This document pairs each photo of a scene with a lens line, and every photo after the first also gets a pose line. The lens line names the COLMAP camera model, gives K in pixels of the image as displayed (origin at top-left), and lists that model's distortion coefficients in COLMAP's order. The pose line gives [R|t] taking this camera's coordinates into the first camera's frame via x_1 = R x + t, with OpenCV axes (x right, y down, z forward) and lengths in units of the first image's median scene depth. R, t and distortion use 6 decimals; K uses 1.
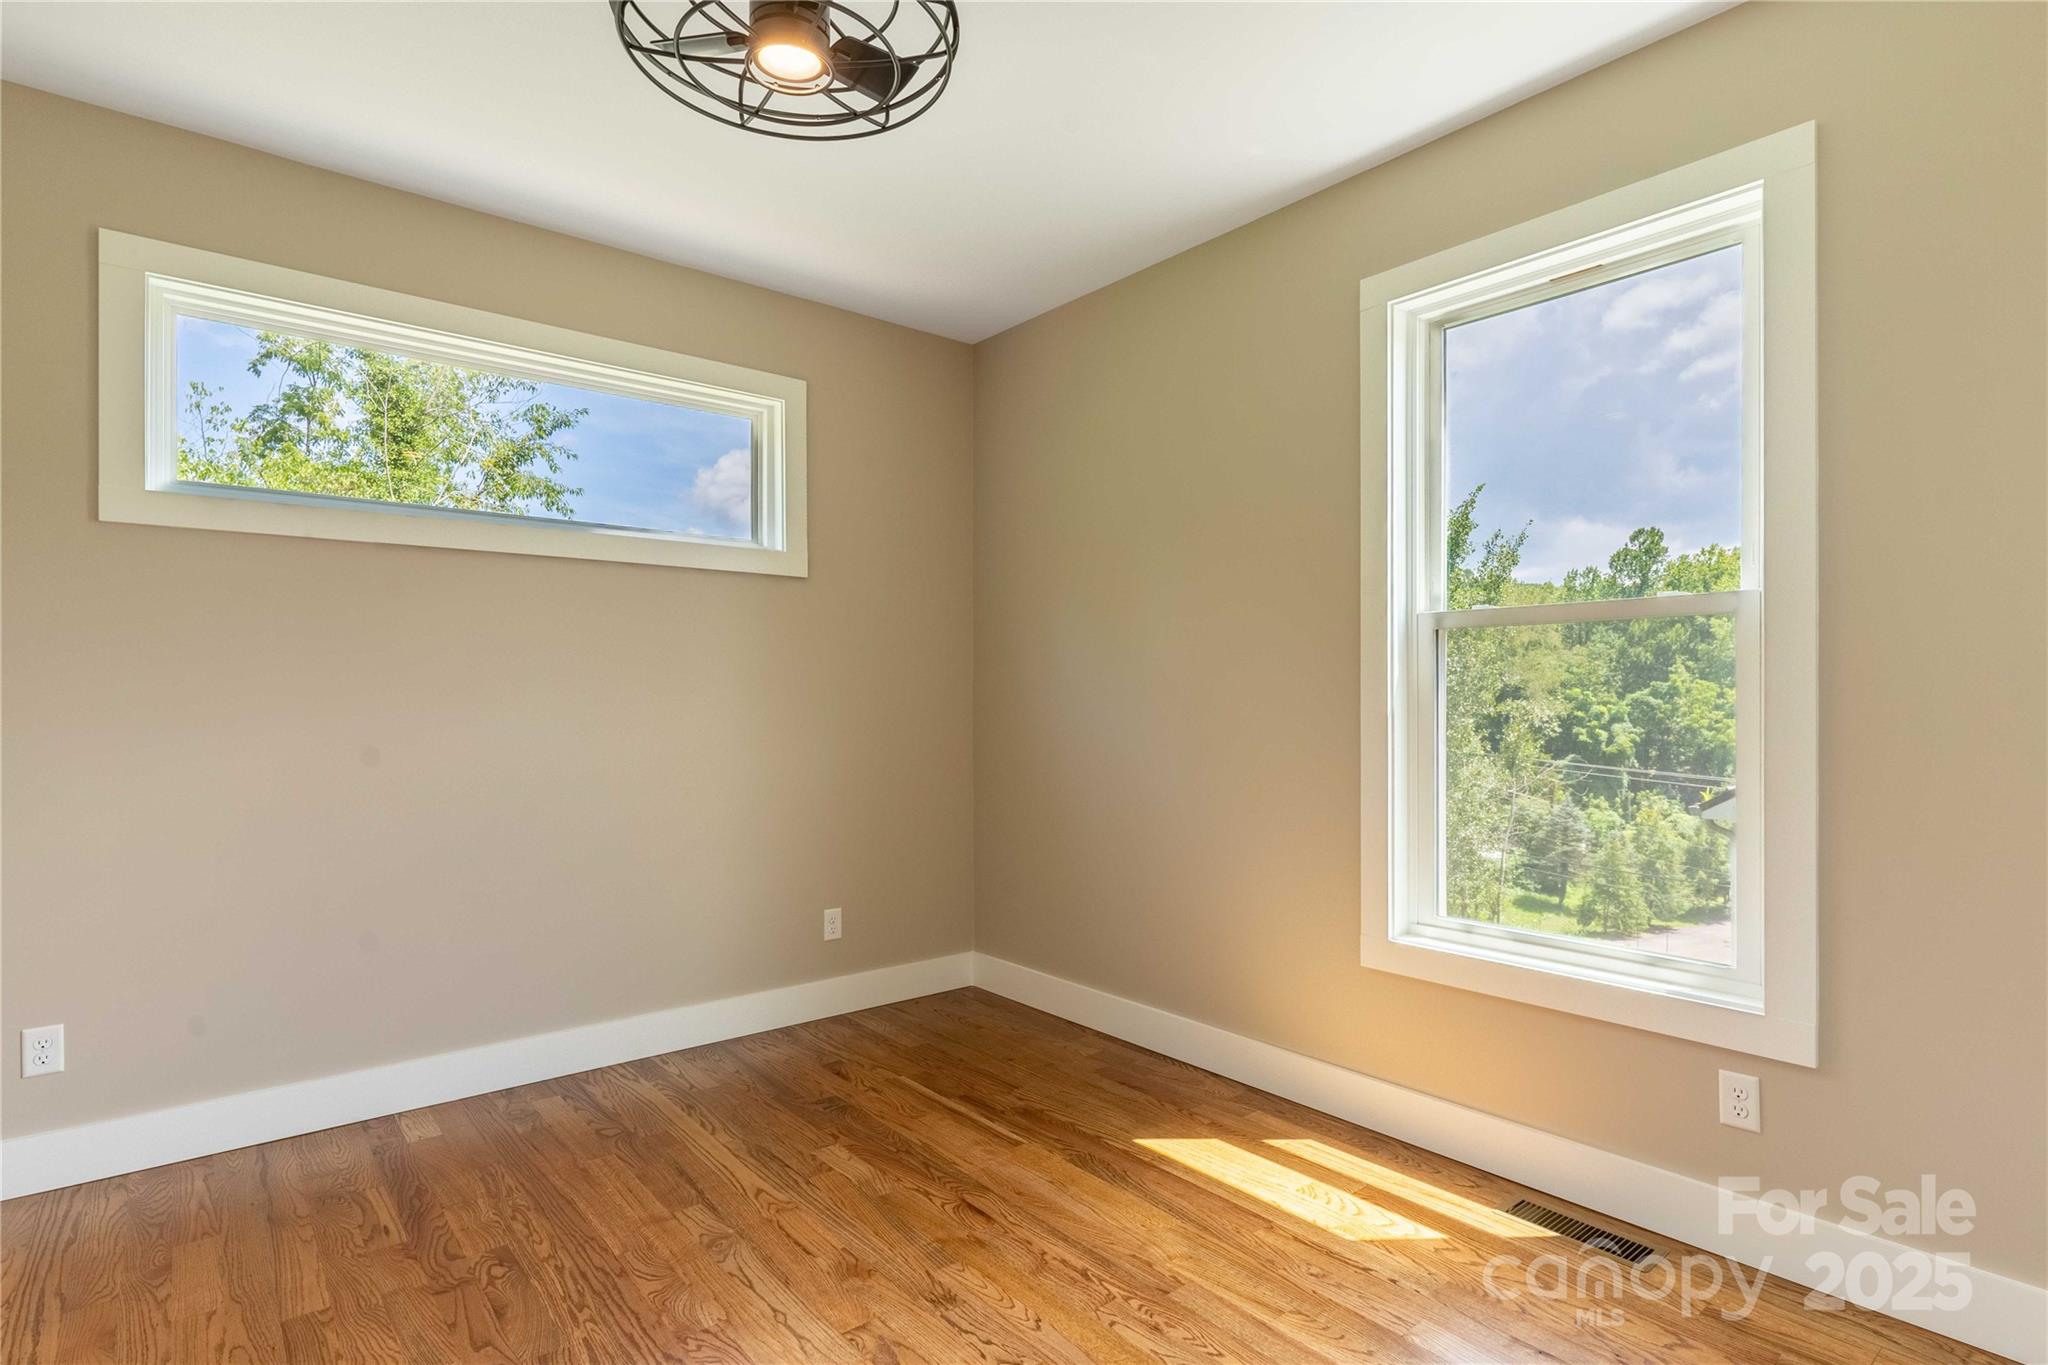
lens RADIAL K [[992.3, 0, 1023.9], [0, 992.3, 690.3], [0, 0, 1]] dist [0.000744, 0.000580]
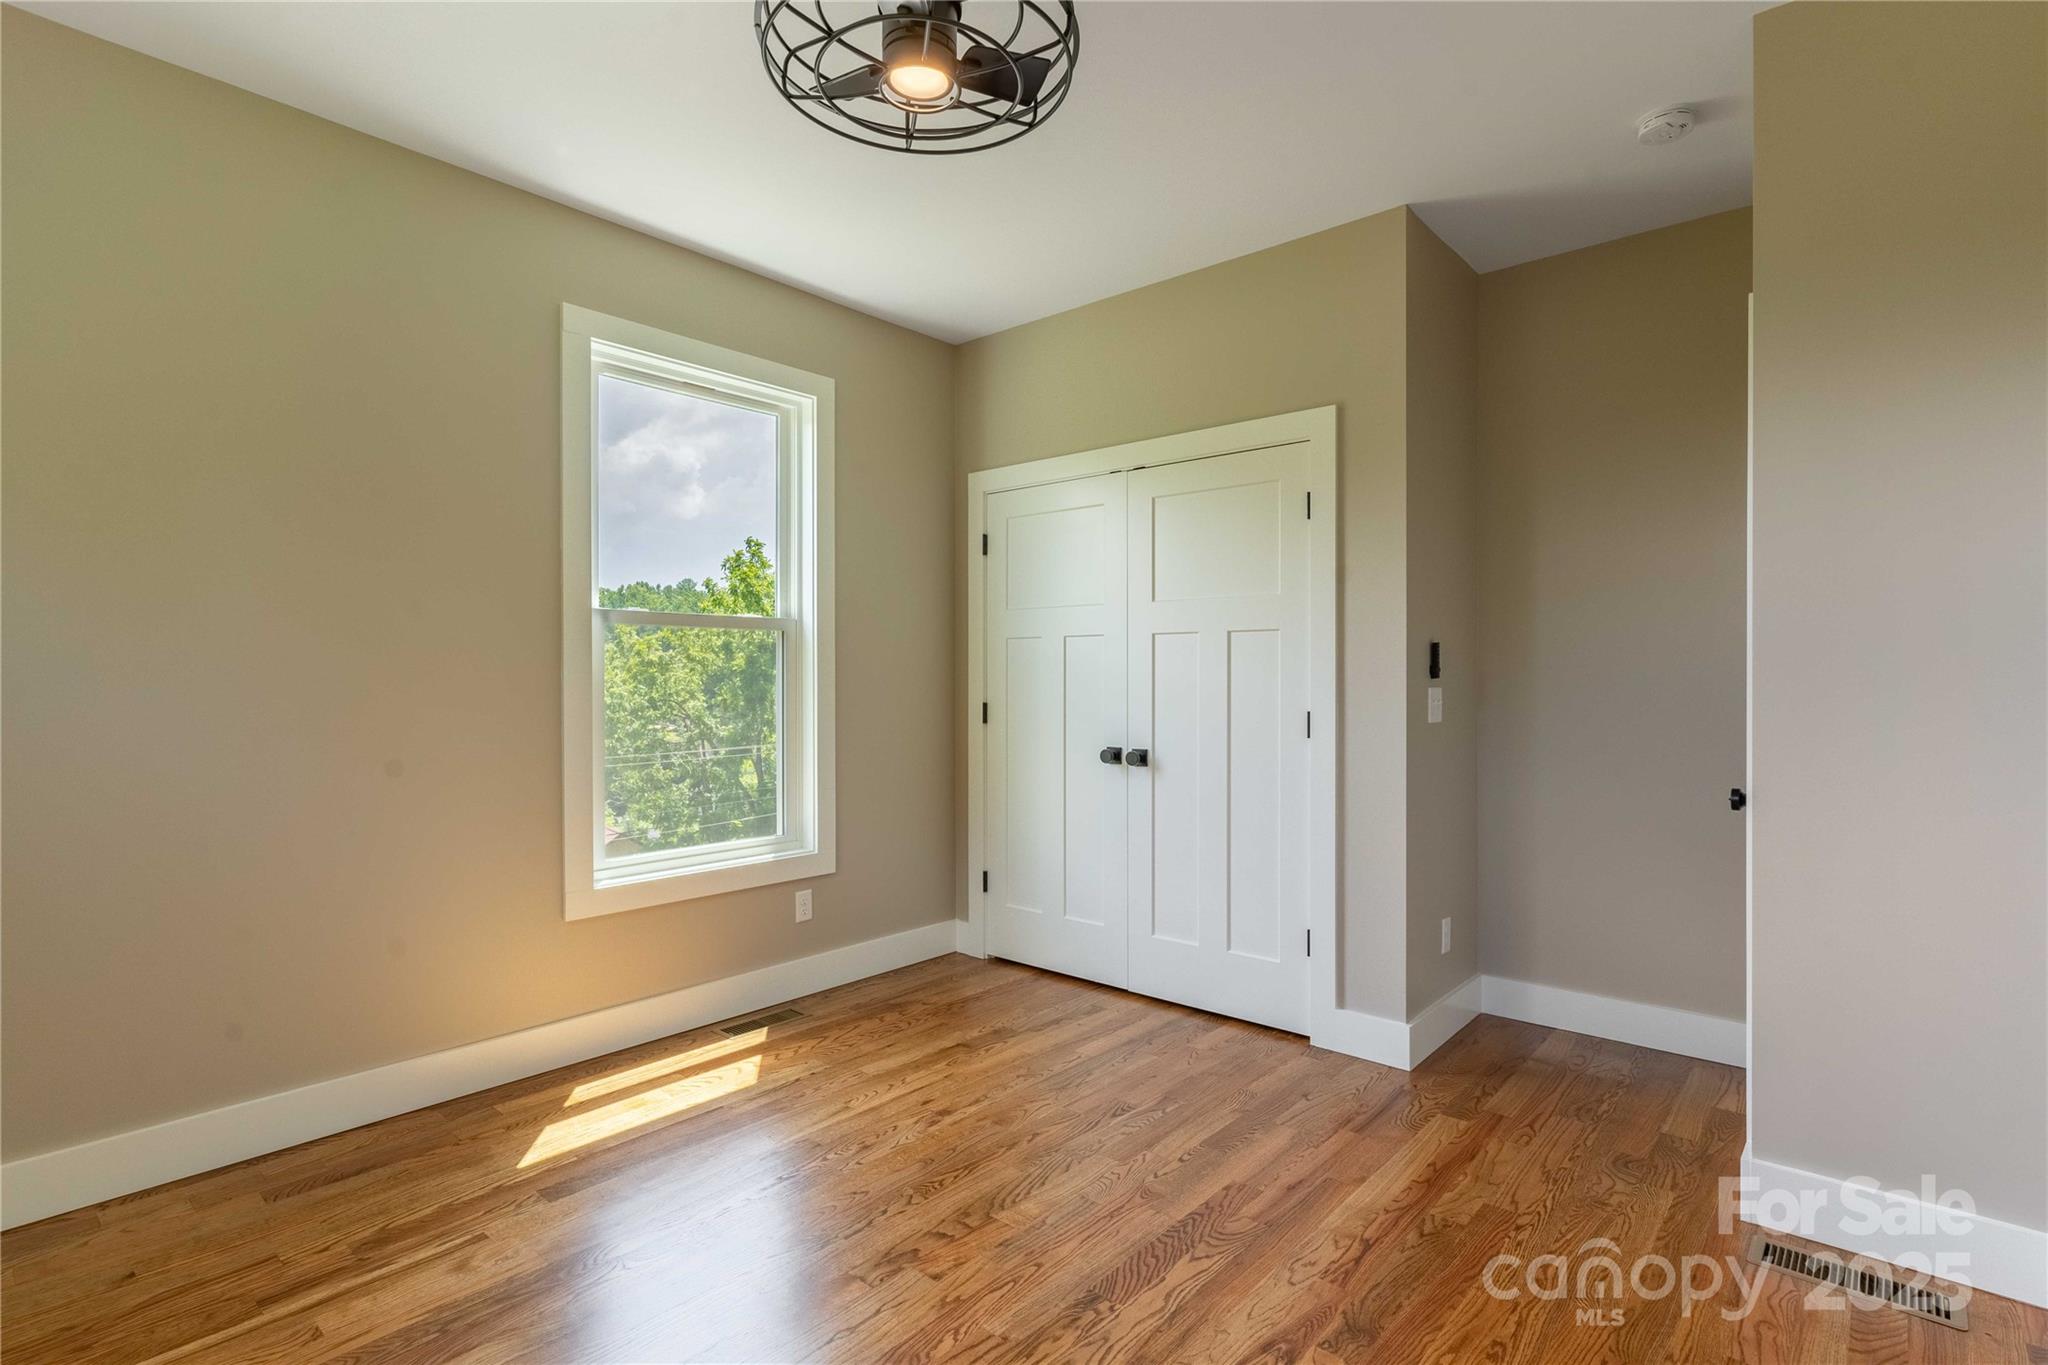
lens RADIAL K [[984.2, 0, 1022.1], [0, 984.2, 654.0], [0, 0, 1]] dist [-0.002214, -0.000453]
pose [[-0.119600, 0.010626, 0.992765, -0.864415], [-0.009966, 0.999879, -0.011902, -0.018756], [-0.992772, -0.011318, -0.119479, 0.654592]]
